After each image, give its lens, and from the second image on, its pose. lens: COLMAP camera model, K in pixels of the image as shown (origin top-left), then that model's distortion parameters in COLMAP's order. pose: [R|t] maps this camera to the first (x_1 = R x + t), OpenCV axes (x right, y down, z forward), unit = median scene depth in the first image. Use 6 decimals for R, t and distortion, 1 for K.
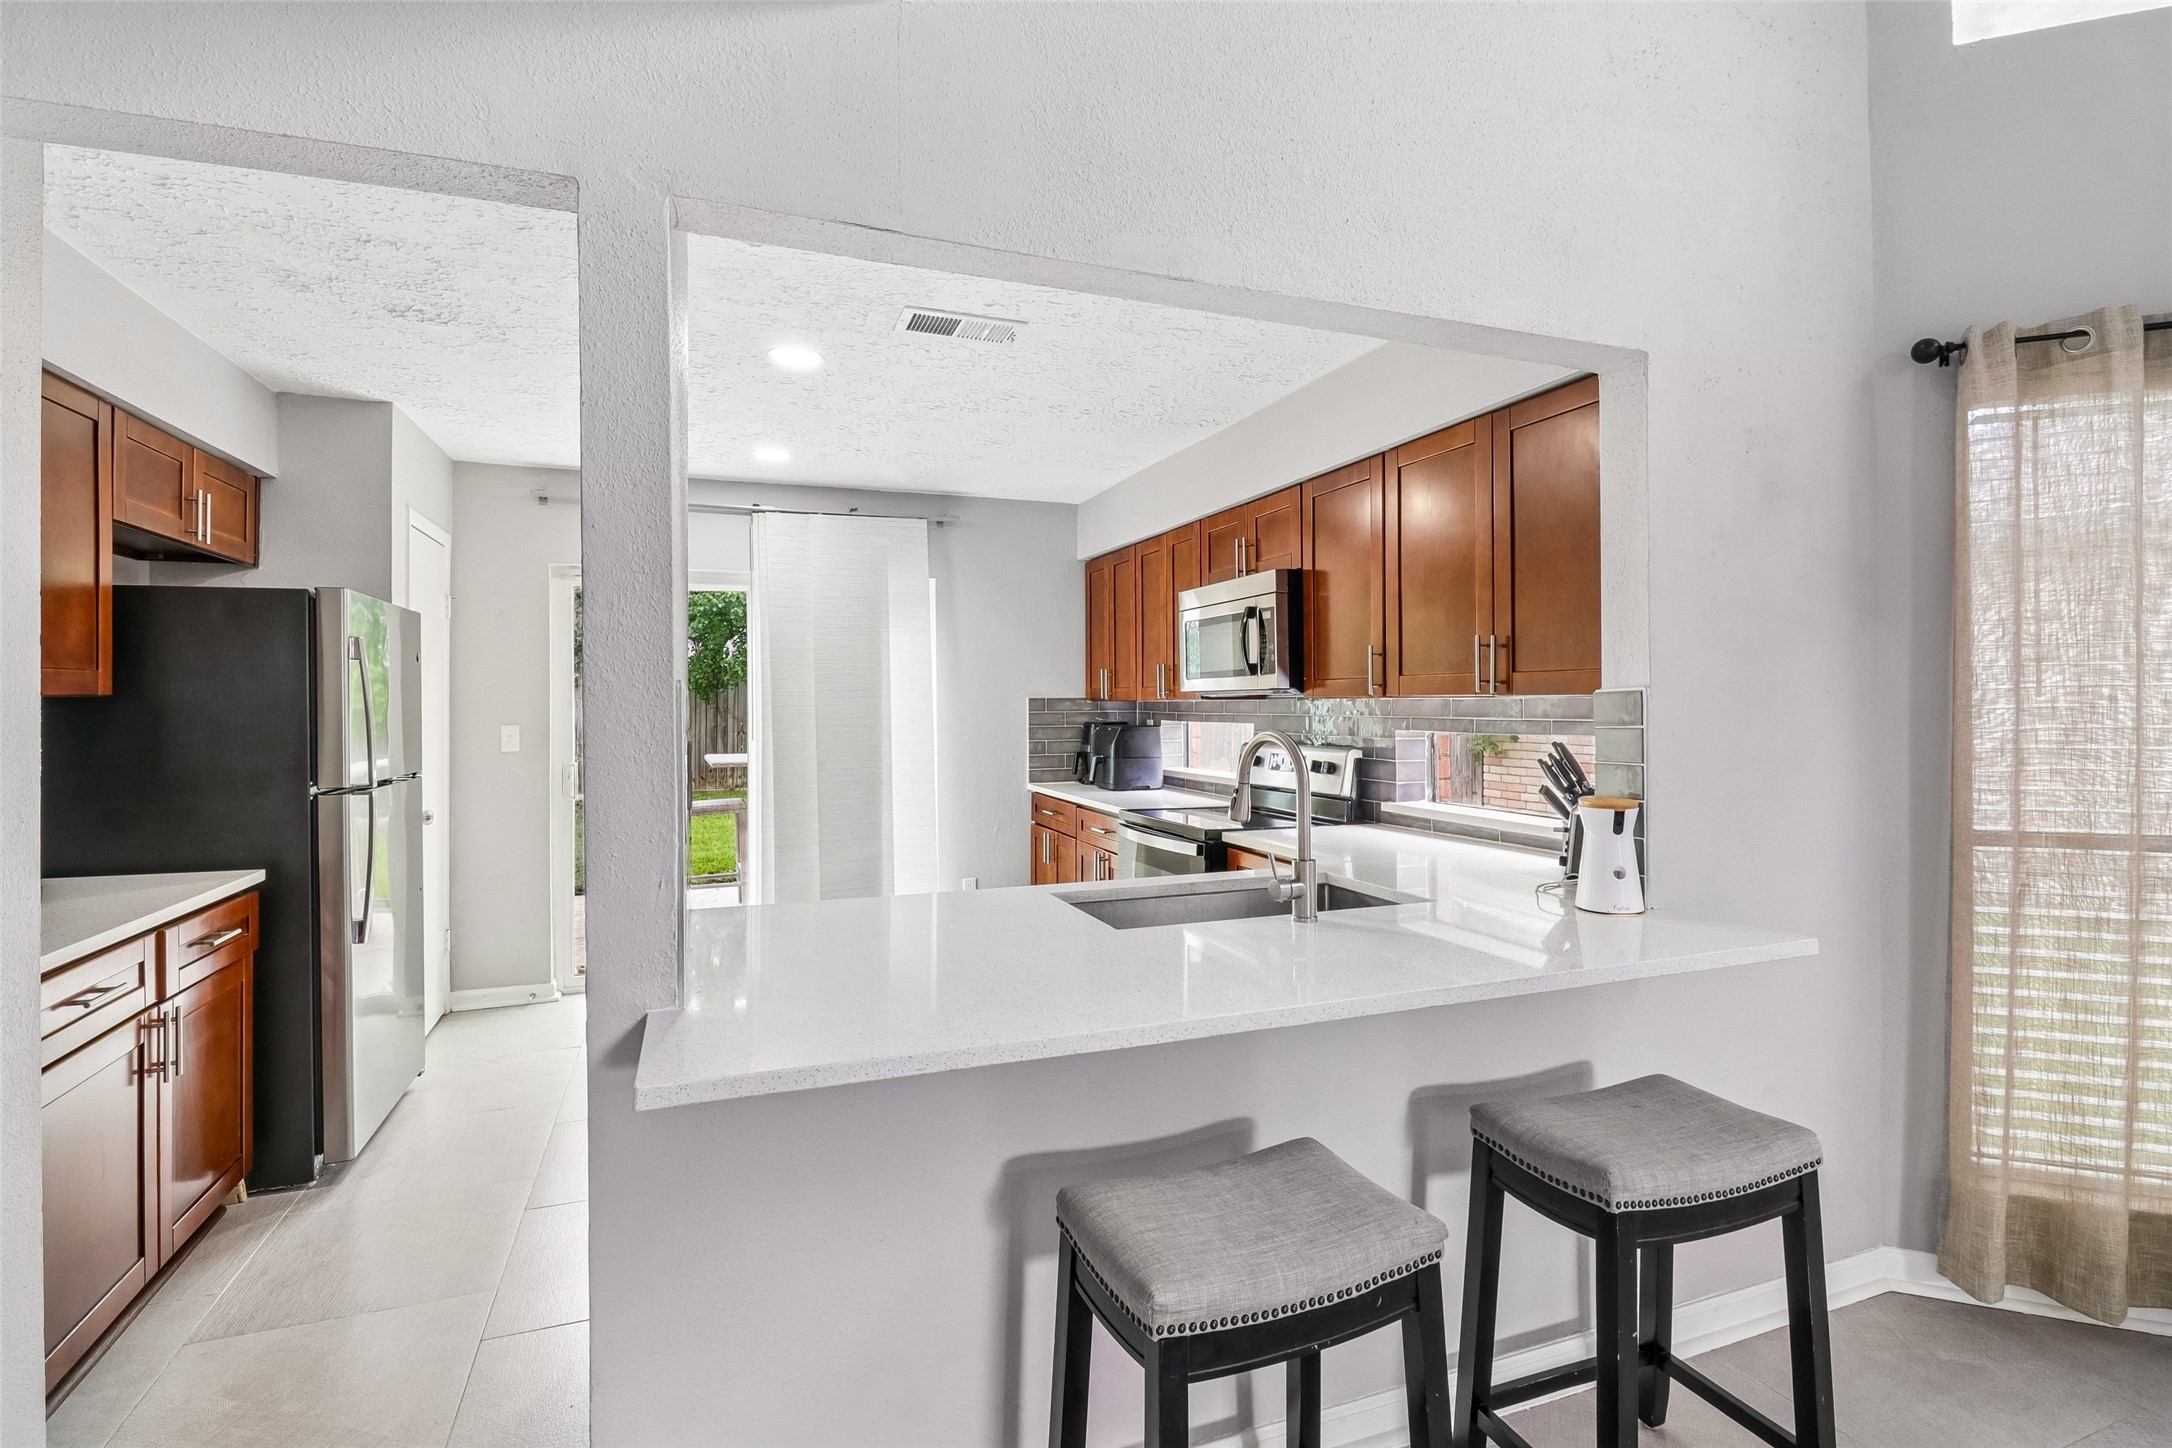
lens RADIAL K [[1067.0, 0, 1133.2], [0, 1067.0, 700.4], [0, 0, 1]] dist [0.000828, -0.016400]
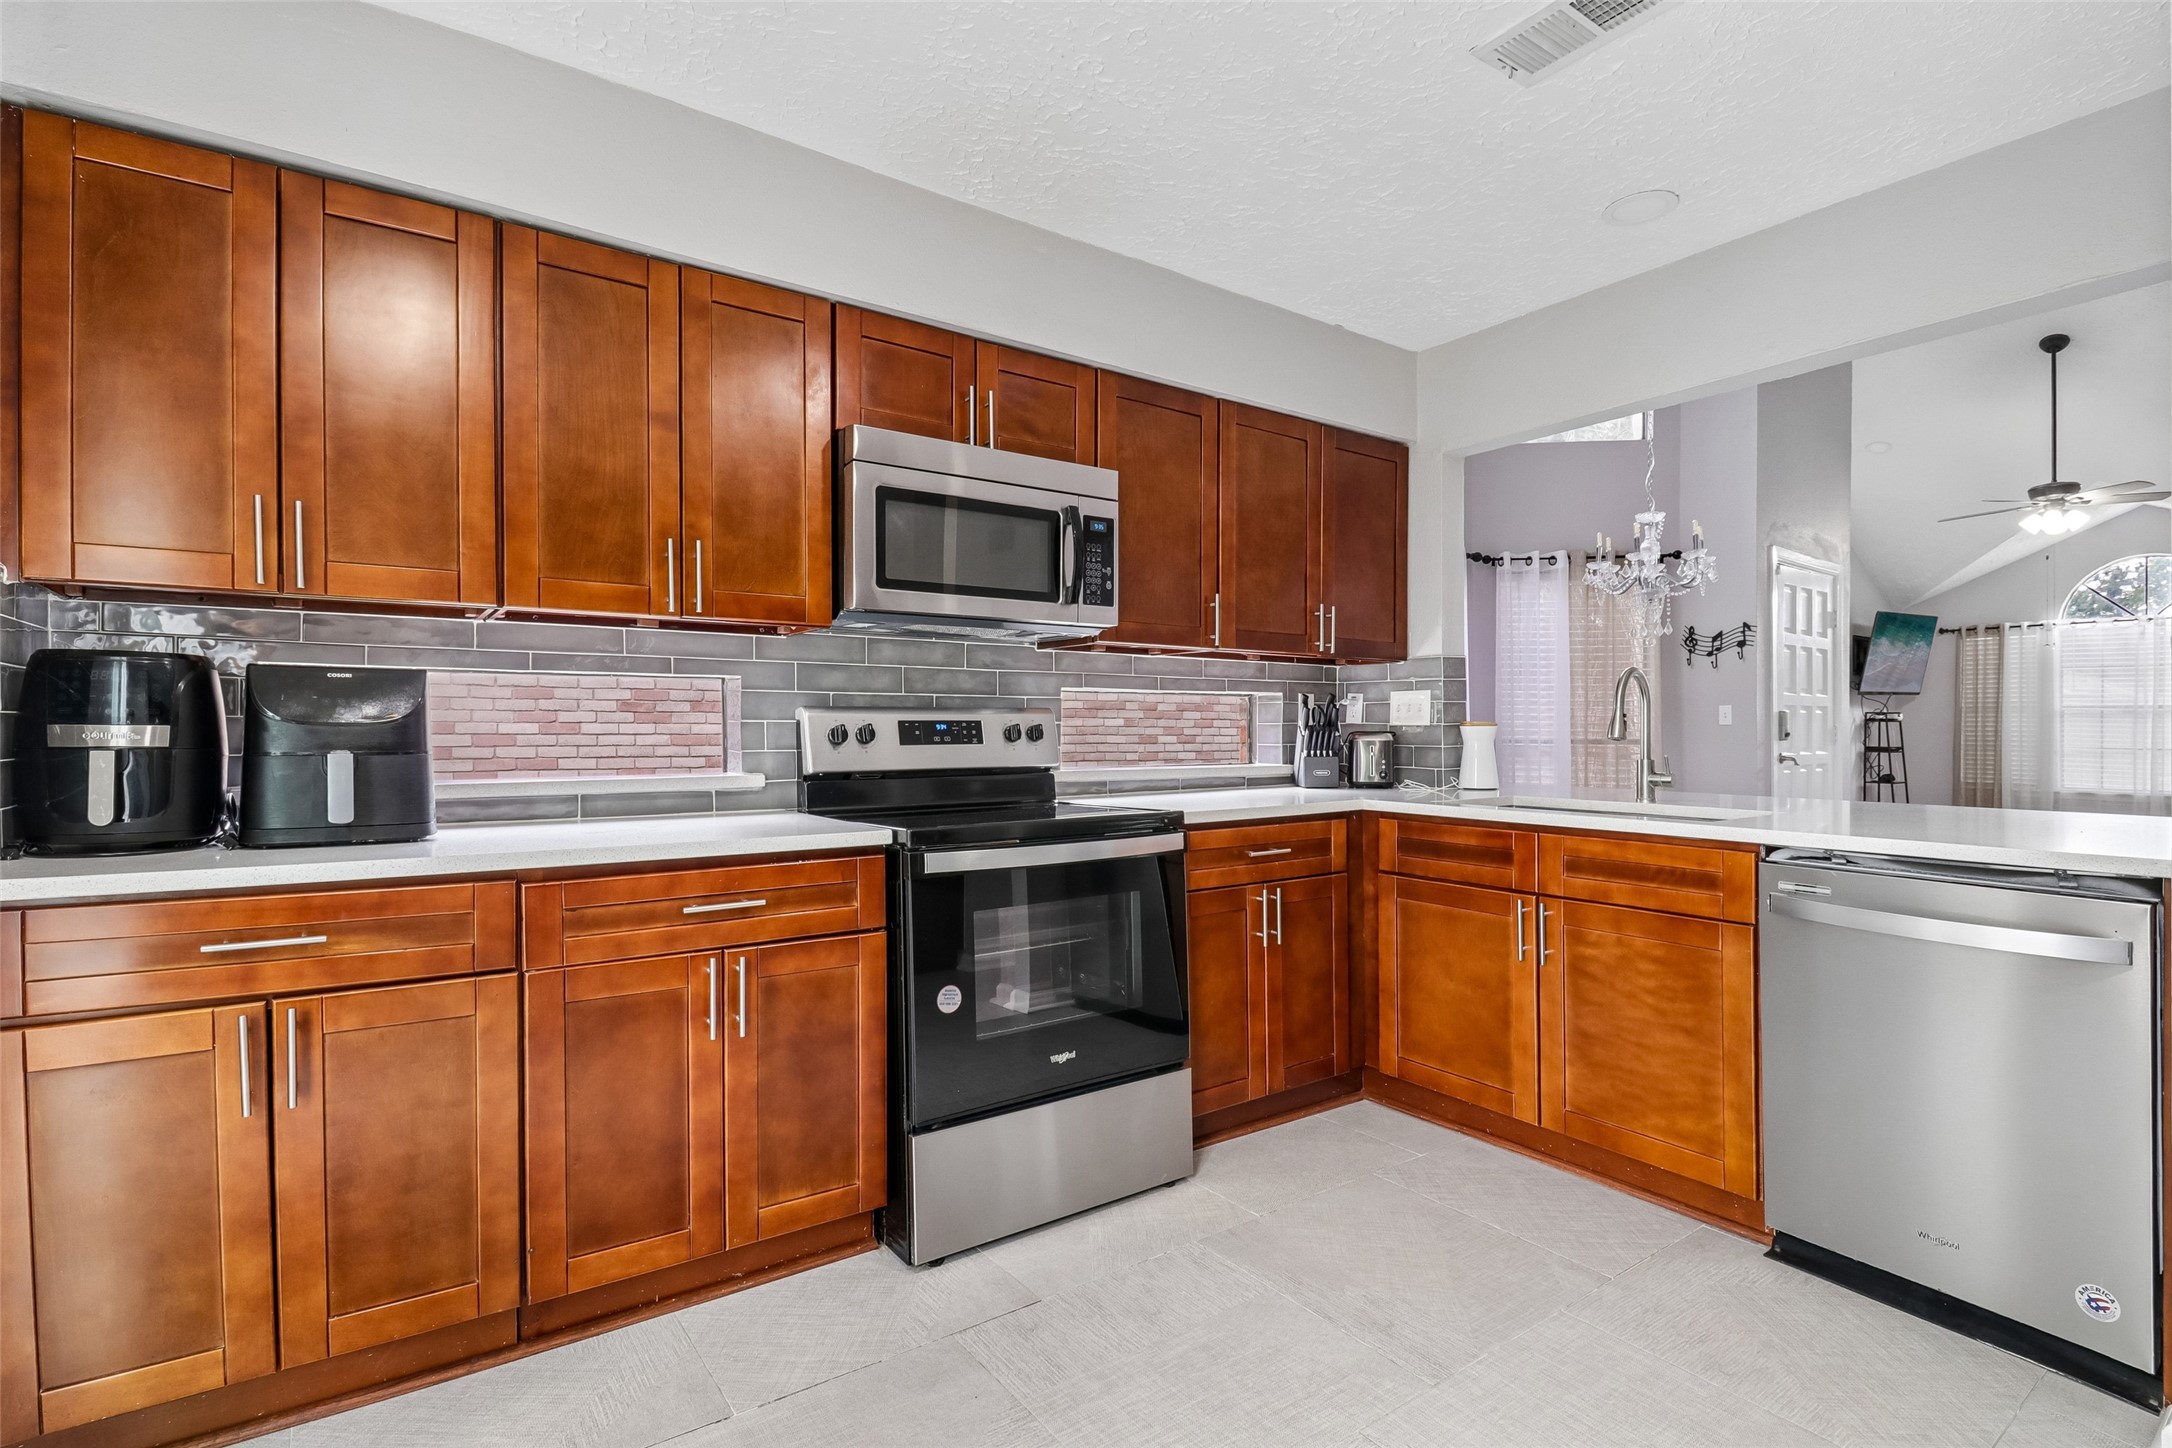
lens RADIAL K [[1017.5, 0, 1074.6], [0, 1017.5, 713.2], [0, 0, 1]] dist [0.003229, -0.014790]
pose [[-0.229639, 0.015754, 0.973148, -0.540231], [-0.000330, 0.999868, -0.016264, 0.059991], [-0.973276, -0.004056, -0.229604, 1.138064]]
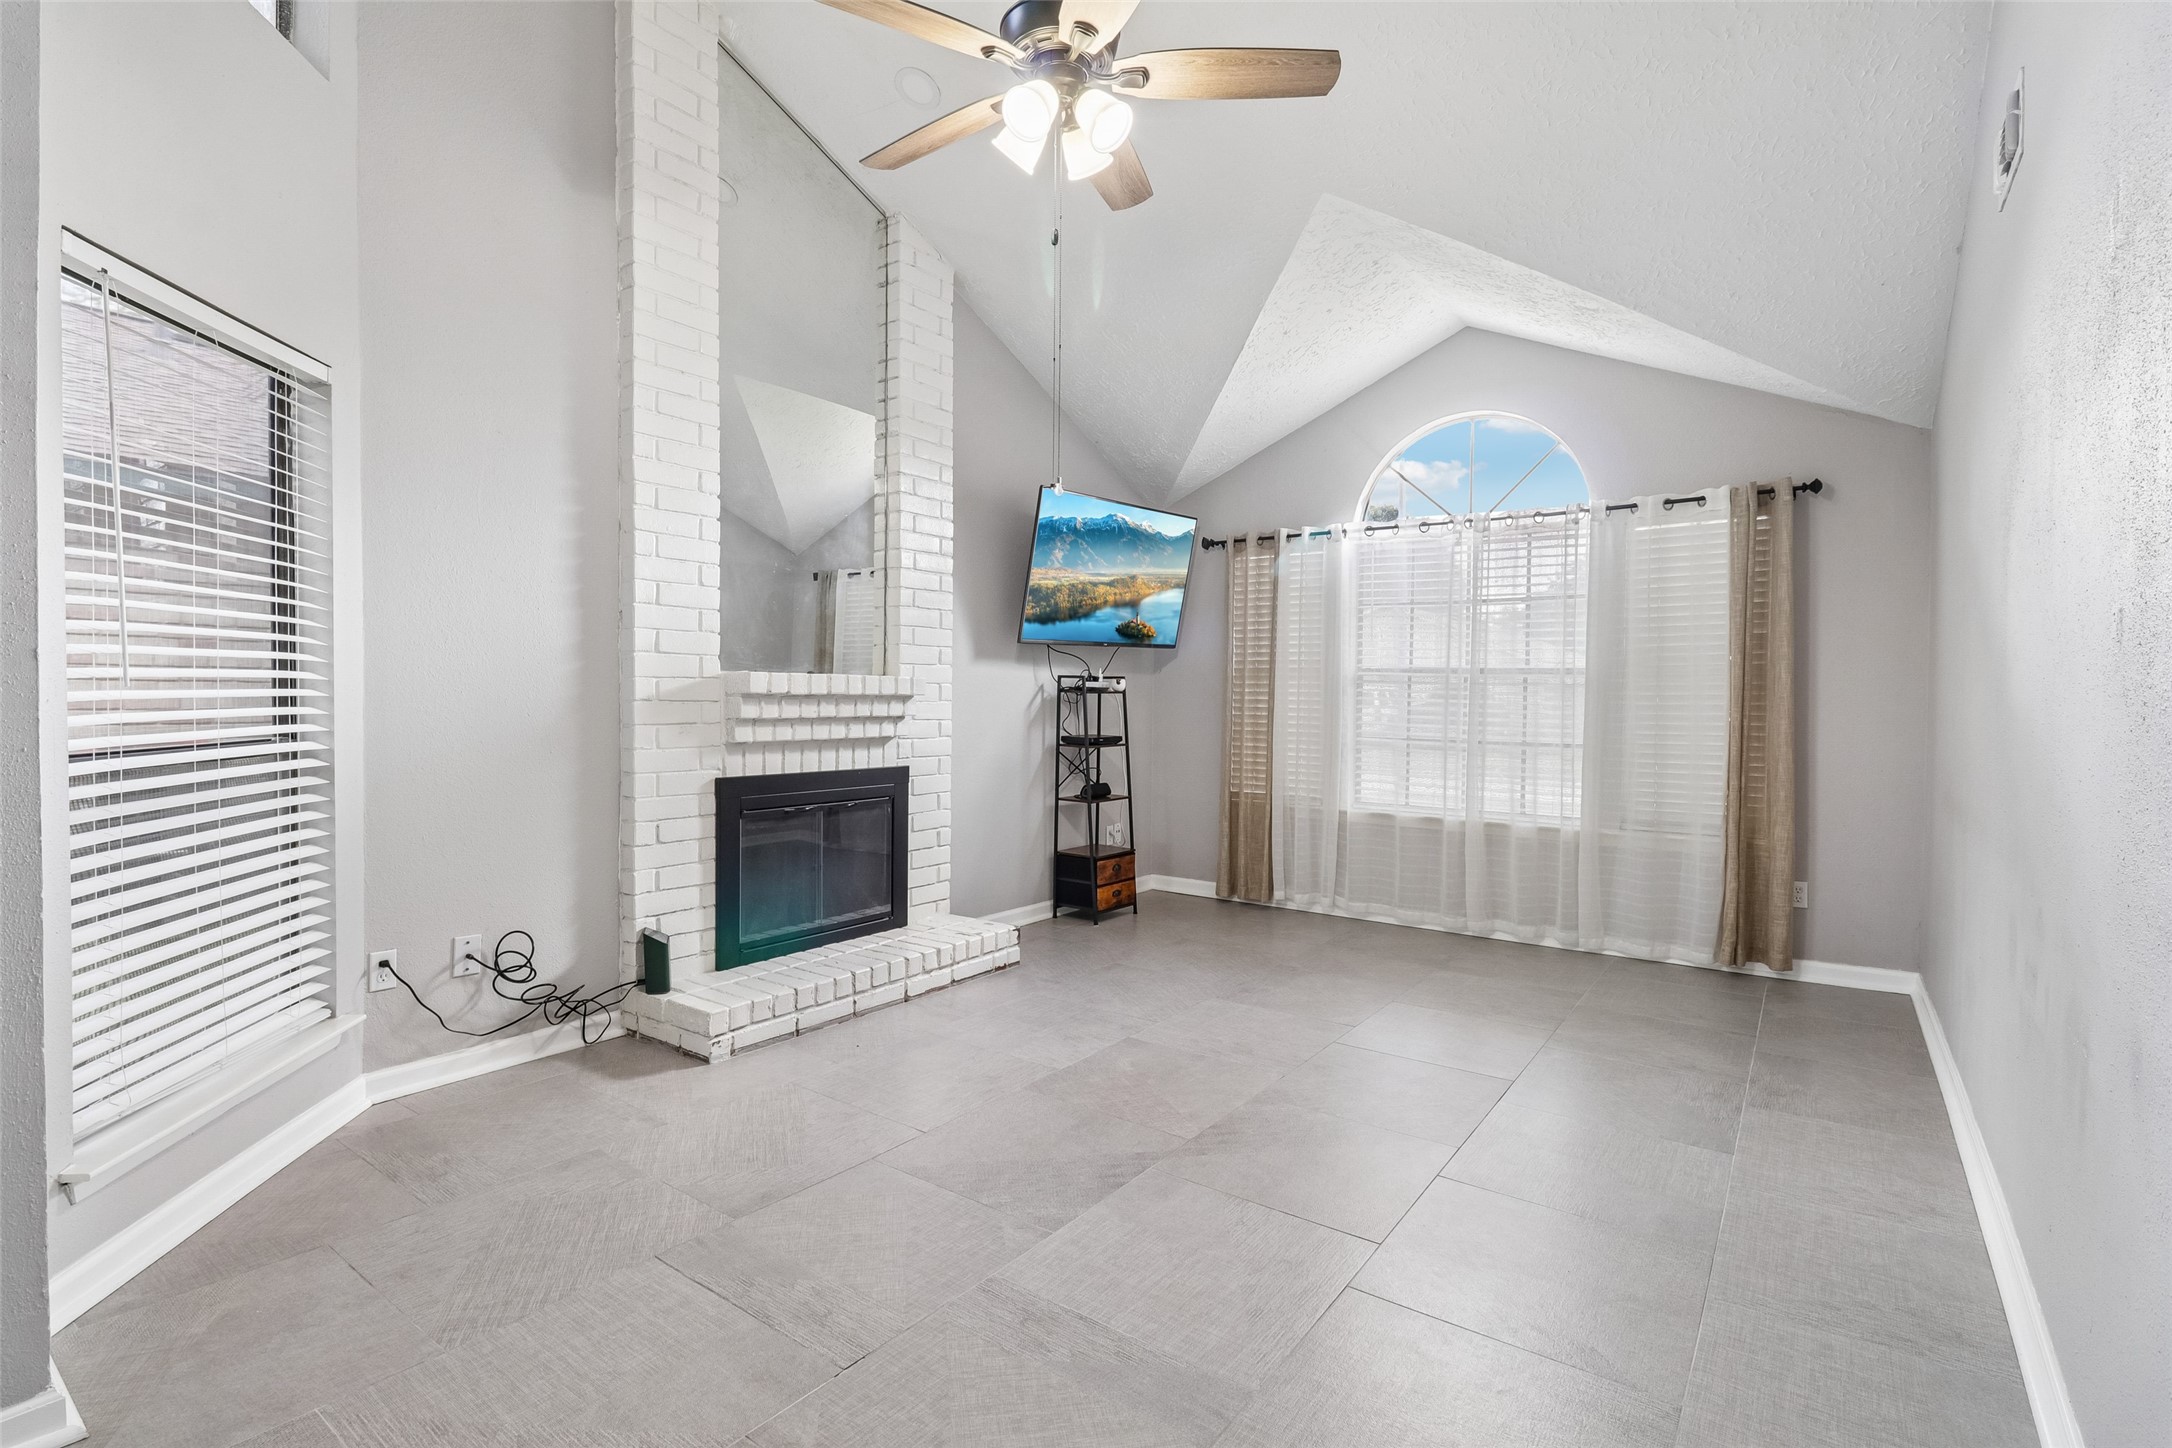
lens RADIAL K [[1000.7, 0, 1067.8], [0, 1000.7, 720.9], [0, 0, 1]] dist [0.001500, -0.025837]
pose [[-0.526290, -0.024411, 0.849955, 0.335066], [-0.006870, 0.999677, 0.024458, 0.042808], [-0.850277, 0.007032, -0.526288, -0.797368]]
